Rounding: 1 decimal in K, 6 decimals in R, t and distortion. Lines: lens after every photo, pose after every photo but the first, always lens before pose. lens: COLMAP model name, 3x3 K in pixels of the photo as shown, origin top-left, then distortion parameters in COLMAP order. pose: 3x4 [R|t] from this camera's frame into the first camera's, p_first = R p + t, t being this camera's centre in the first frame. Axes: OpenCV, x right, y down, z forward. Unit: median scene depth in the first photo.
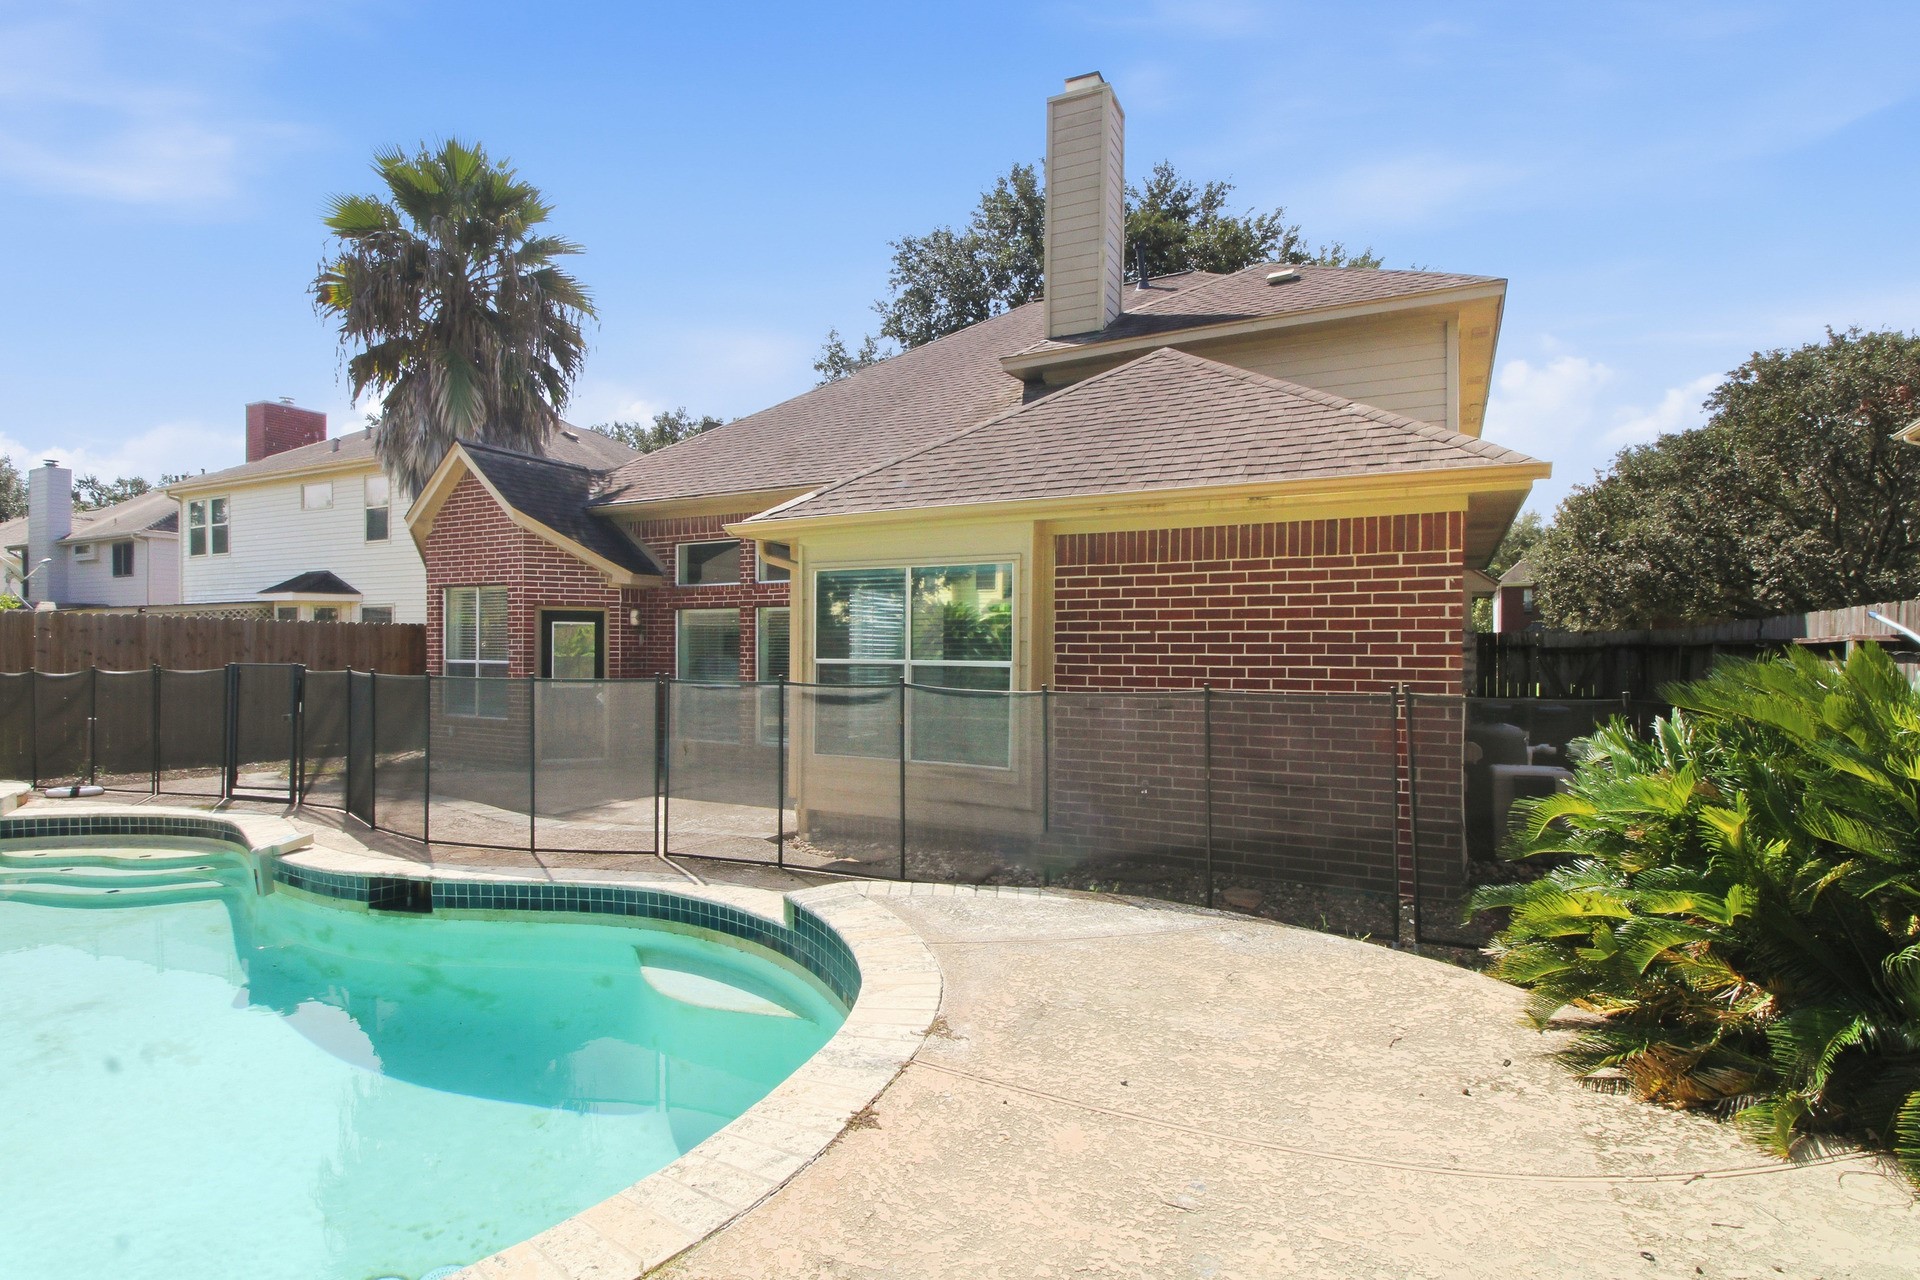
lens RADIAL K [[883.1, 0, 960.0], [0, 883.1, 640.0], [0, 0, 1]] dist [-0.013638, -0.000371]
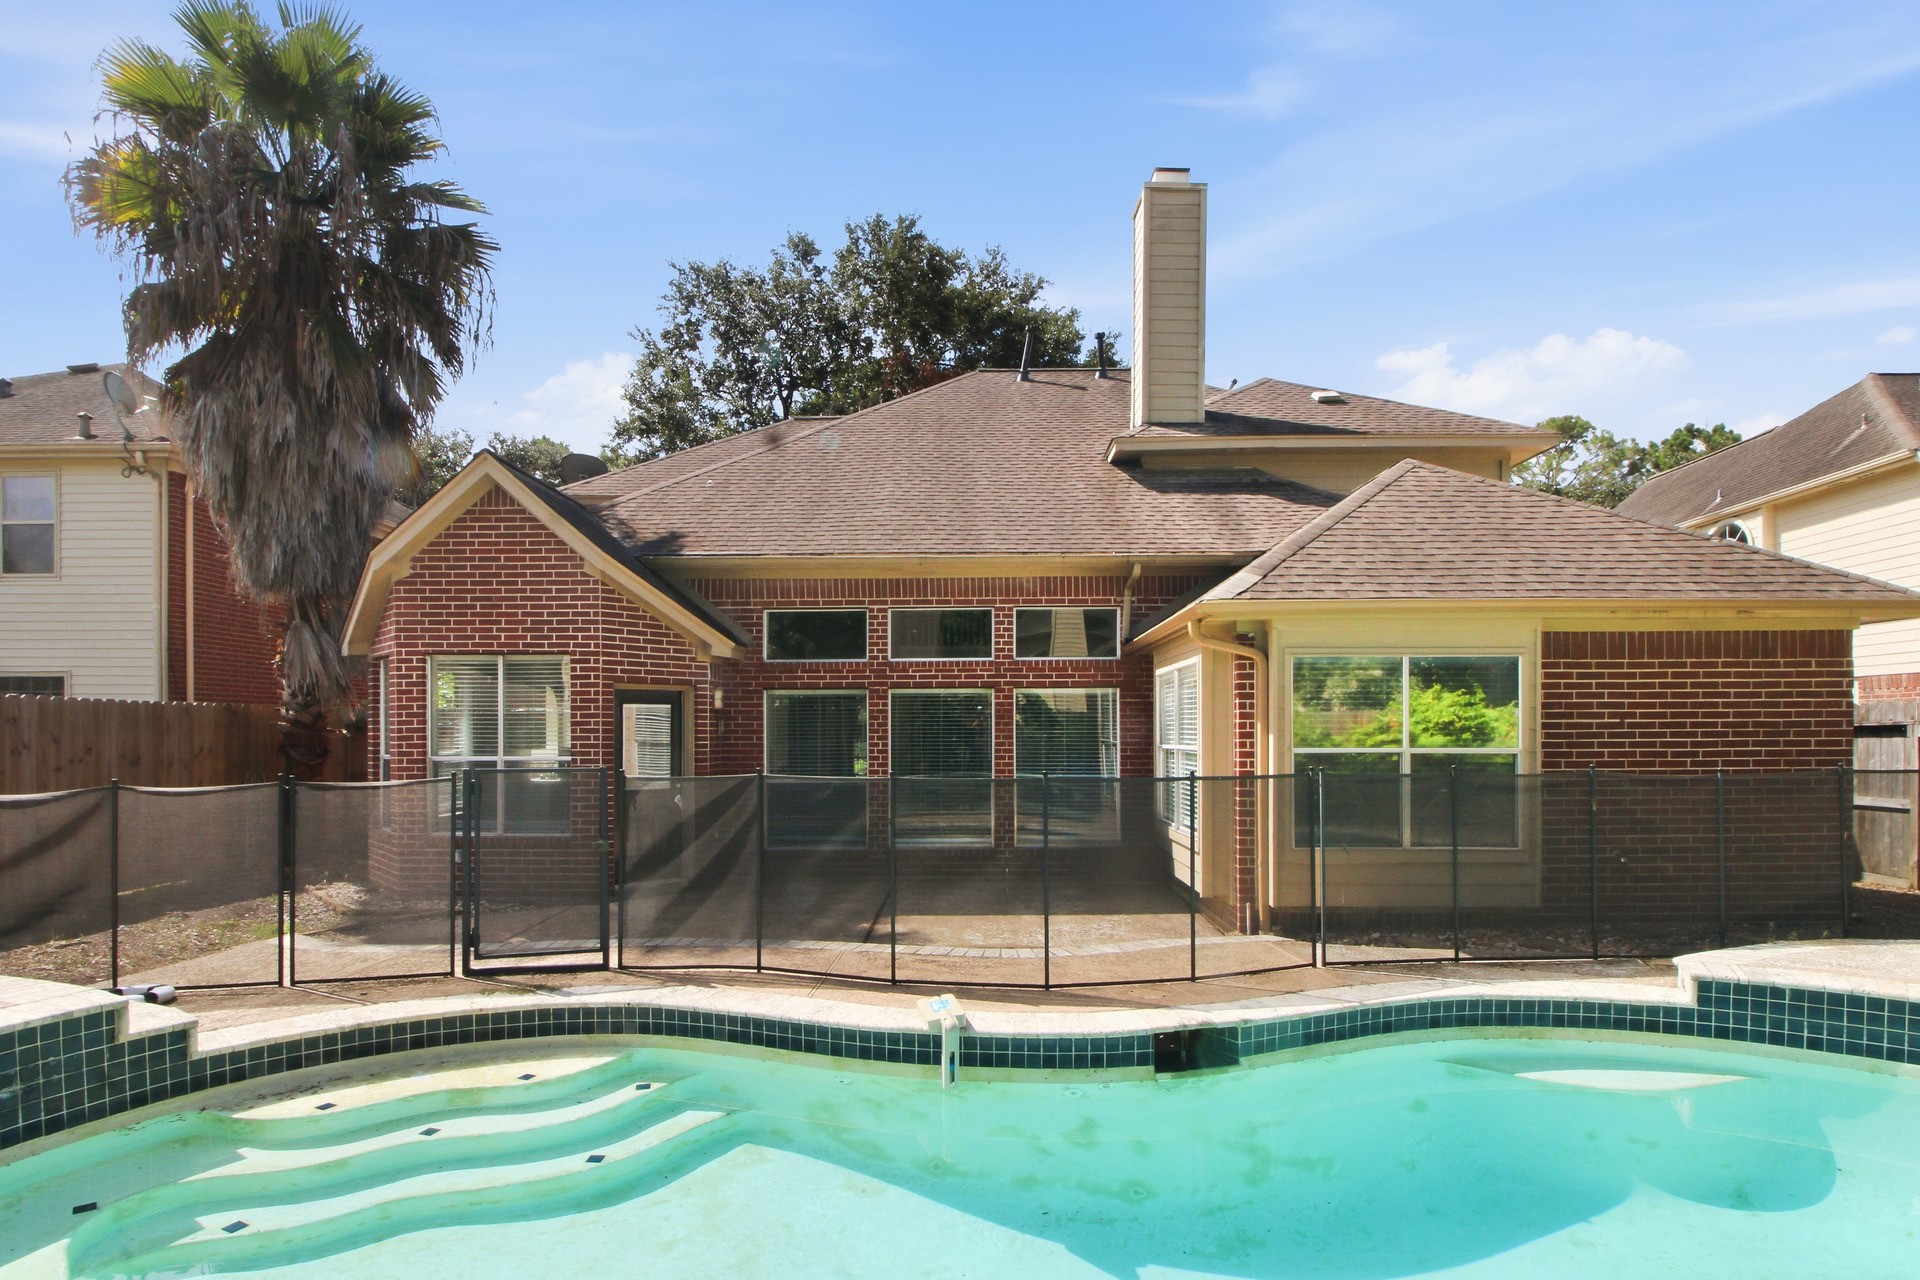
lens RADIAL K [[928.6, 0, 959.0], [0, 928.6, 718.3], [0, 0, 1]] dist [-0.005491, -0.000902]
pose [[0.899170, -0.000748, 0.437600, -1.078920], [0.002398, 0.999992, -0.003218, -0.009903], [-0.437594, 0.003943, 0.899164, 0.292952]]
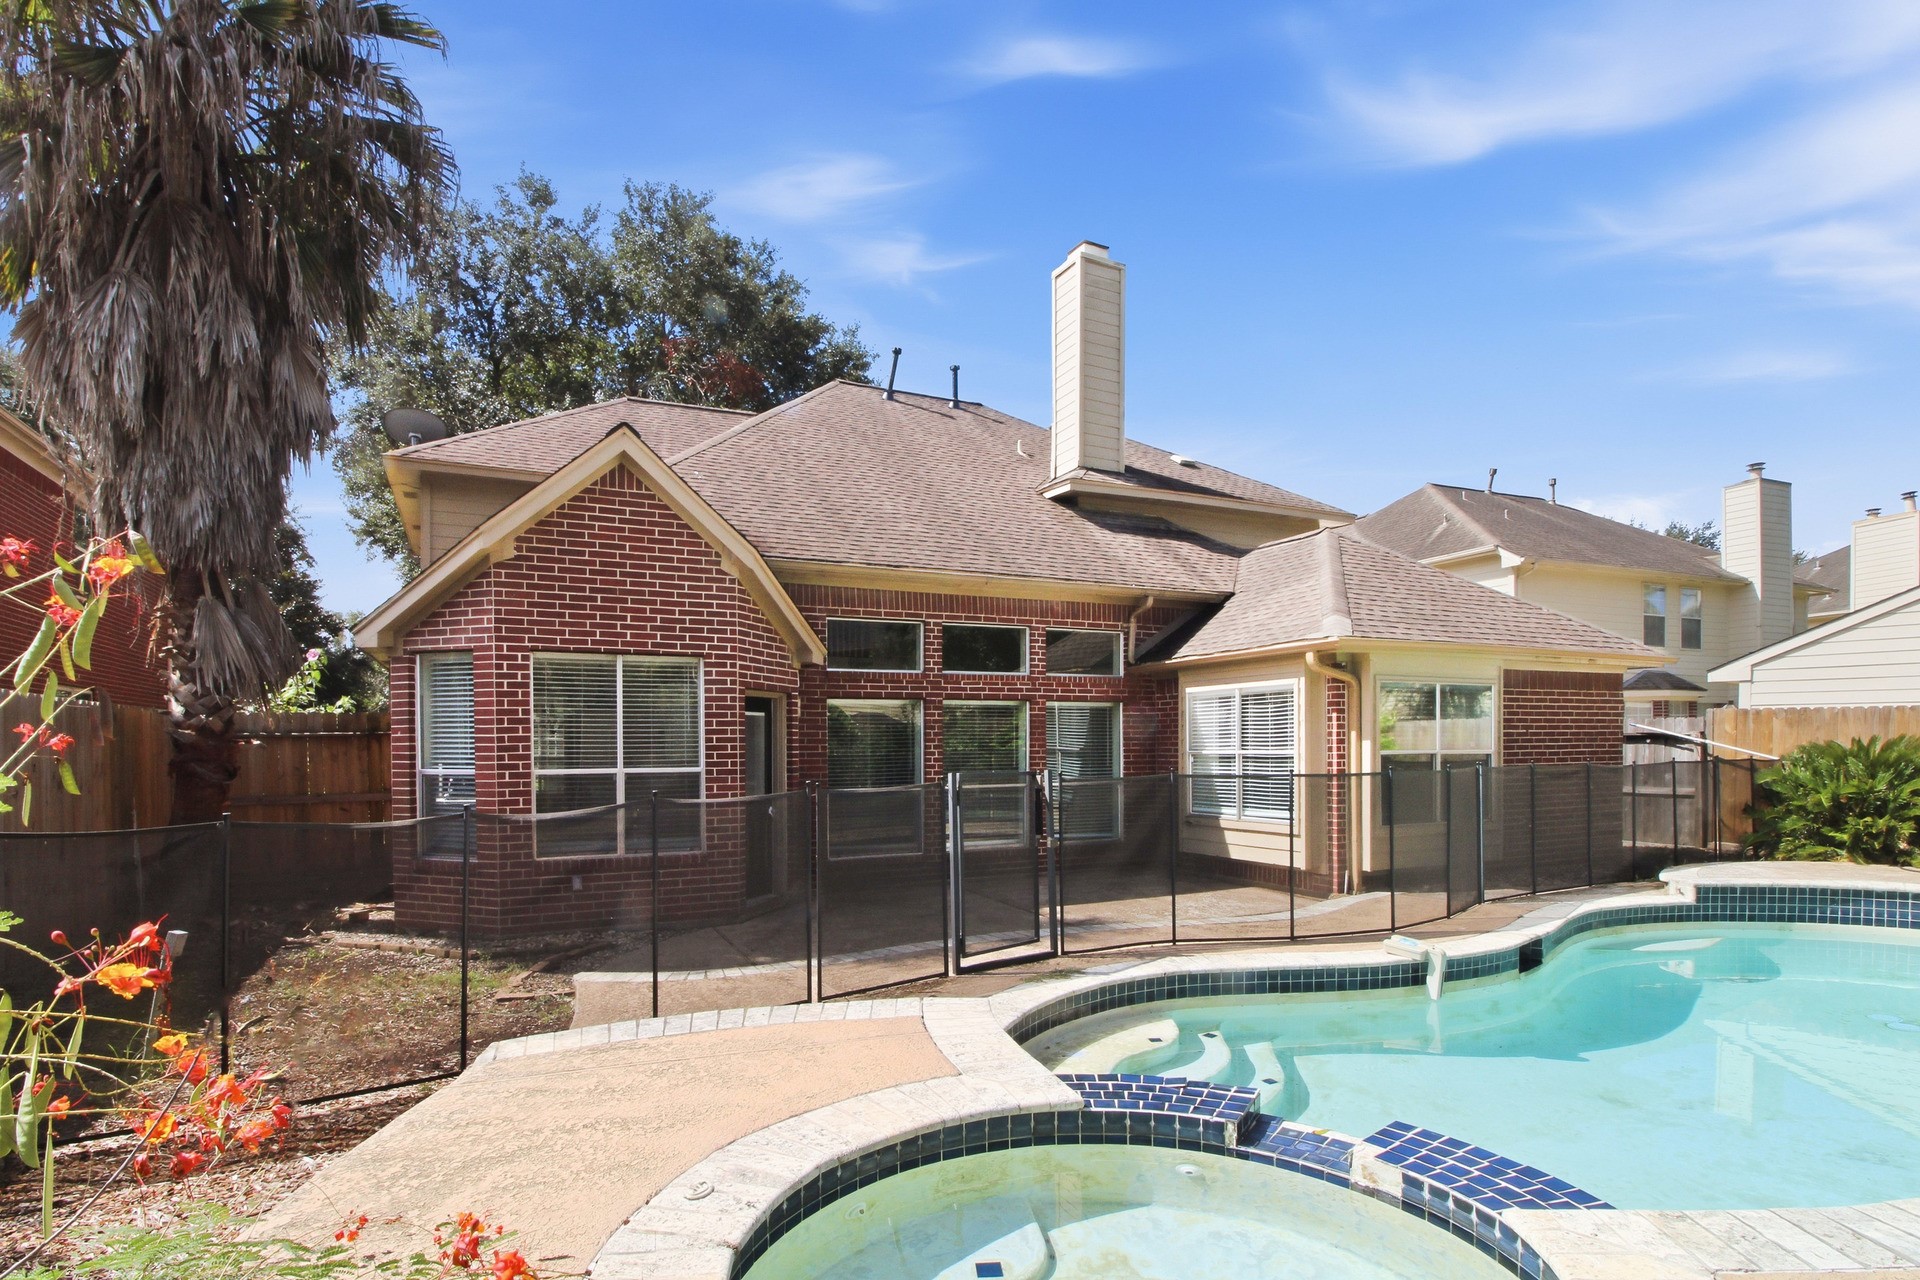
lens RADIAL K [[956.9, 0, 960.3], [0, 956.9, 739.0], [0, 0, 1]] dist [-0.002366, 0.000200]
pose [[0.613706, -0.004805, 0.789520, -1.885187], [0.001063, 0.999986, 0.005259, -0.004106], [-0.789534, -0.002388, 0.613702, 0.733690]]
